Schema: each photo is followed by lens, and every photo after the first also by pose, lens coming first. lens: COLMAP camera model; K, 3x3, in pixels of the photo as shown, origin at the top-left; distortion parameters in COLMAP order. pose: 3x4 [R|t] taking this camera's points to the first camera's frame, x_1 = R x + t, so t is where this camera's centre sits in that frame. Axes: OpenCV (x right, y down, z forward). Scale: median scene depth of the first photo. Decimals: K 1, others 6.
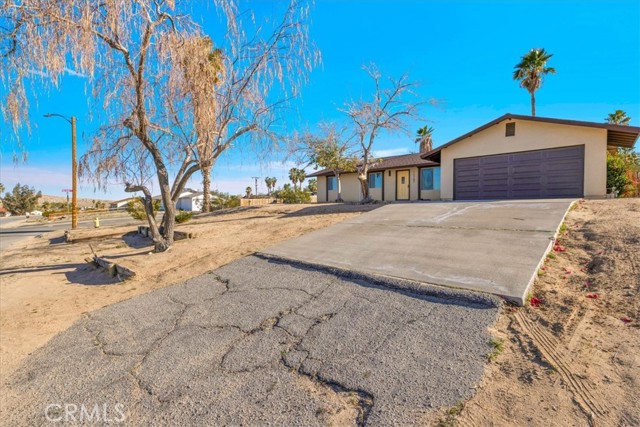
lens RADIAL K [[274.5, 0, 310.6], [0, 274.5, 211.4], [0, 0, 1]] dist [-0.000740, 0.000004]
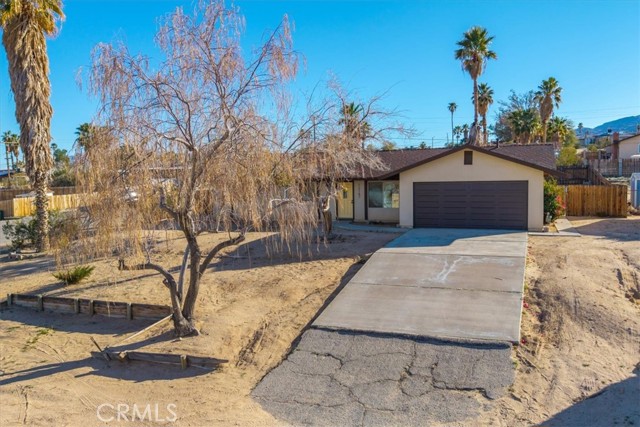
lens RADIAL K [[501.6, 0, 320.0], [0, 501.6, 213.5], [0, 0, 1]] dist [0.051722, -0.091061]
pose [[0.915661, -0.038468, 0.400107, -1.479765], [0.024530, 0.998902, 0.039901, -0.591210], [-0.401202, -0.026722, 0.915600, -1.323068]]
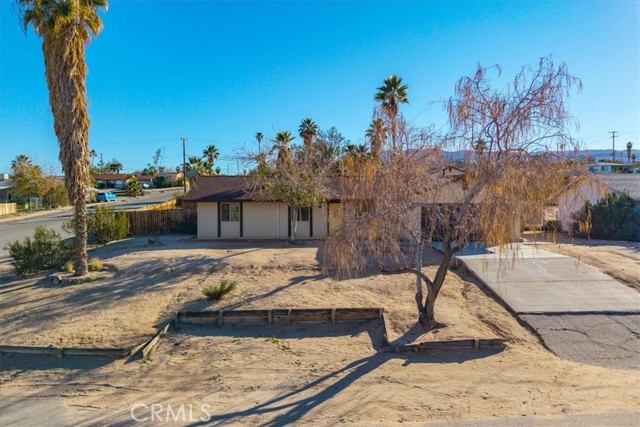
lens RADIAL K [[483.6, 0, 320.0], [0, 483.6, 213.5], [0, 0, 1]] dist [0.047658, -0.099277]
pose [[0.710601, -0.017750, 0.703371, -3.675129], [0.023096, 0.999731, 0.001896, -0.599315], [-0.703216, 0.014898, 0.710820, -0.316847]]
